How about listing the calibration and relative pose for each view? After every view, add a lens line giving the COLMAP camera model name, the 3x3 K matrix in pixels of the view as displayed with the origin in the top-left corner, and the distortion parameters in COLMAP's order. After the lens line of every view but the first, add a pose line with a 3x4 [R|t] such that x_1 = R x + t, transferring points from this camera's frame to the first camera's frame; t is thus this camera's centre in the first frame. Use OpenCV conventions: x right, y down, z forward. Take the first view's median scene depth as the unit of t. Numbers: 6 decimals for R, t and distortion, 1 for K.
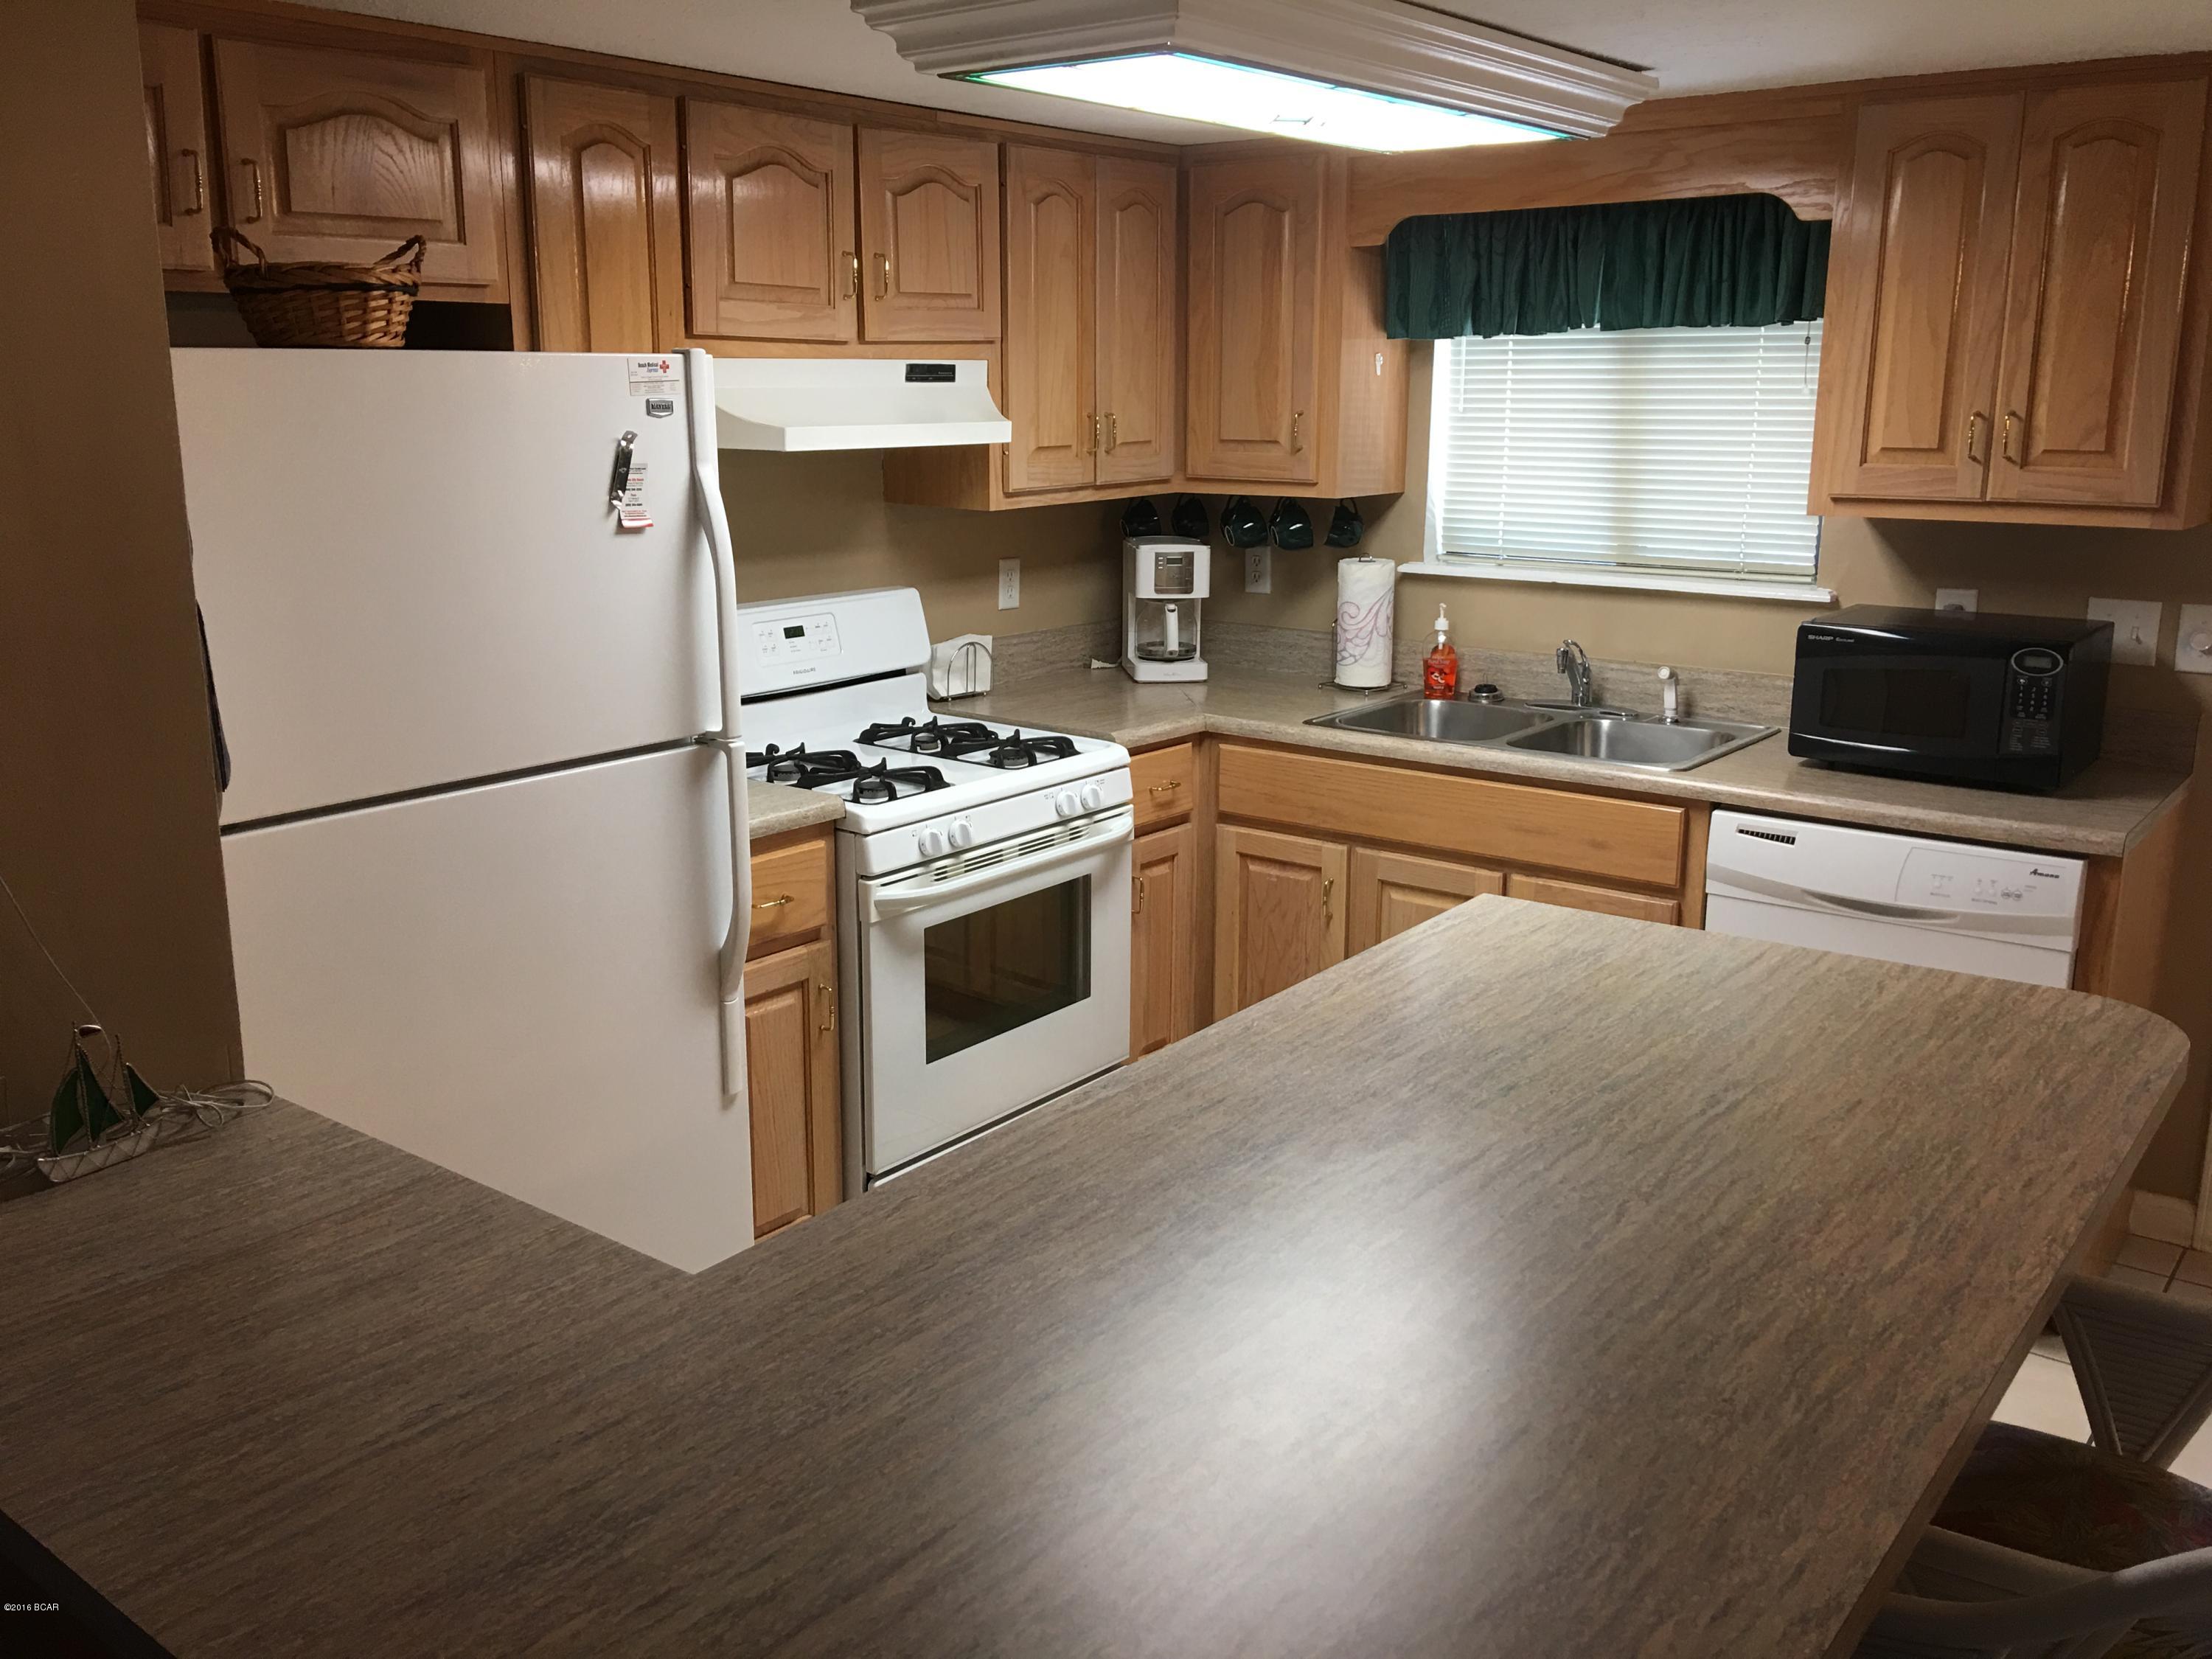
lens RADIAL K [[1865.2, 0, 1103.8], [0, 1865.2, 802.7], [0, 0, 1]] dist [0.095639, -0.168122]
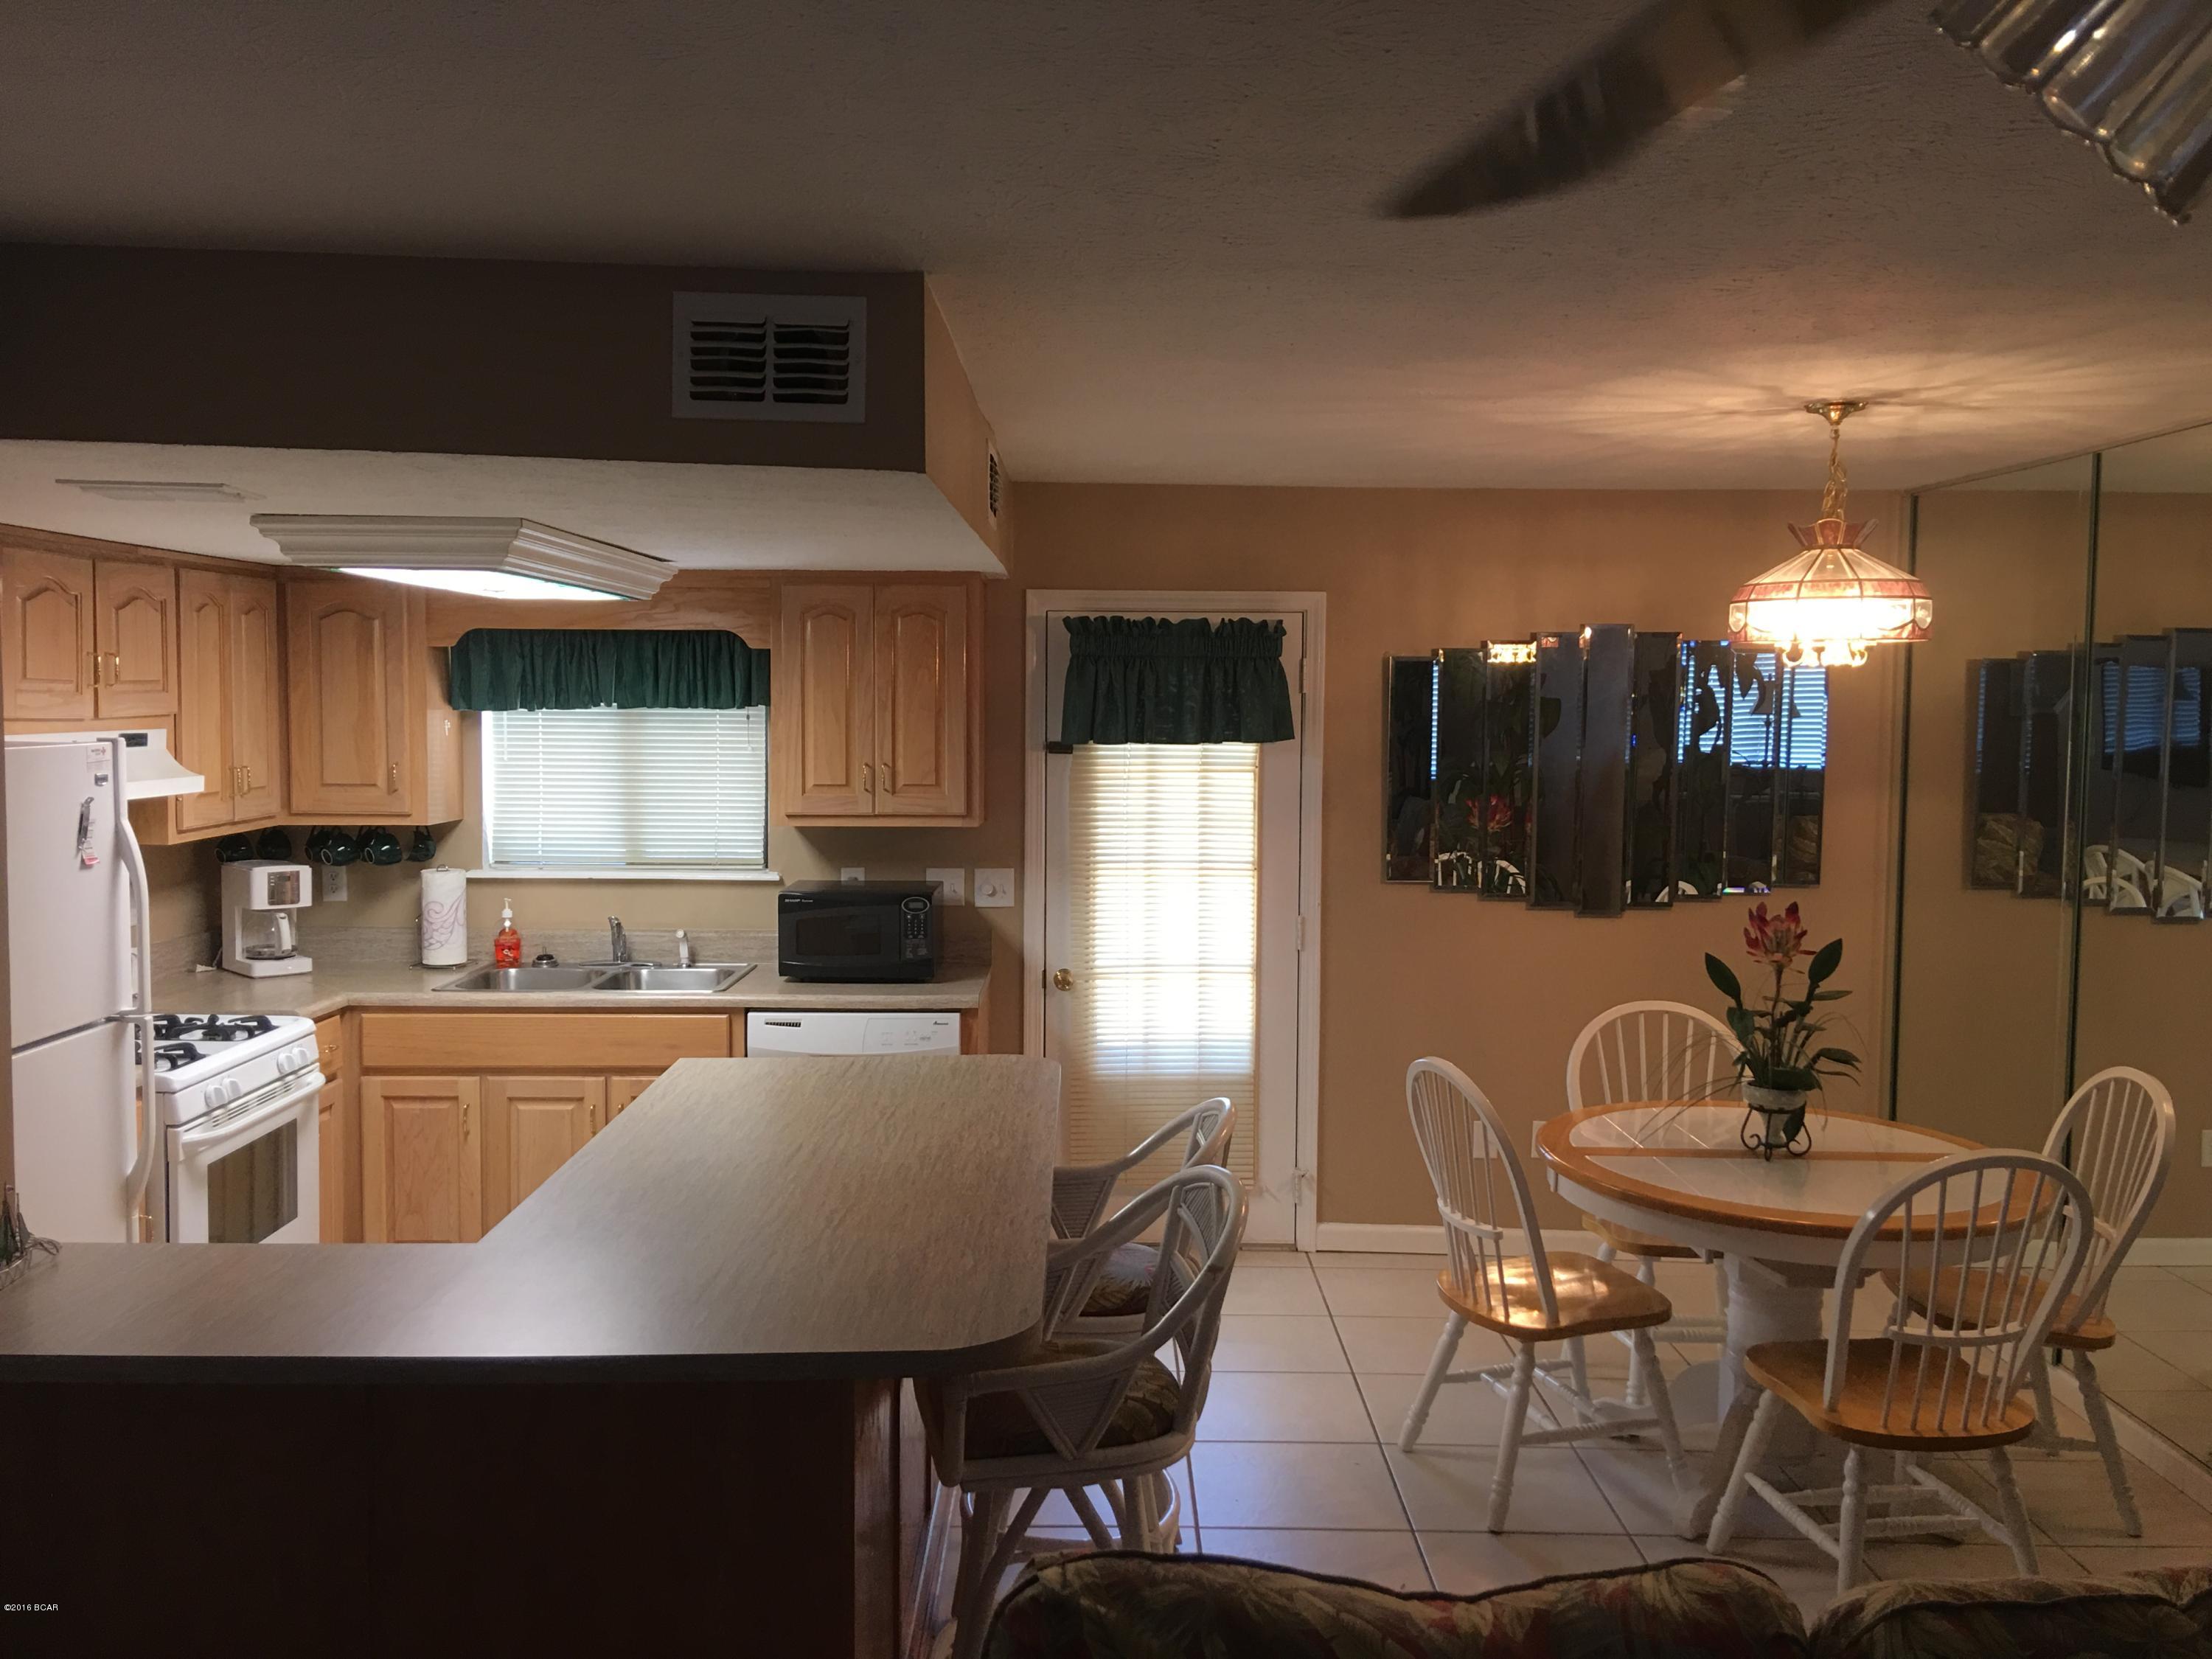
lens RADIAL K [[1865.2, 0, 1103.8], [0, 1865.2, 802.7], [0, 0, 1]] dist [0.095639, -0.168122]
pose [[0.785795, -0.028823, 0.617815, -0.352614], [0.130280, 0.984215, -0.119785, 0.050217], [-0.604610, 0.174615, 0.777146, -0.372256]]
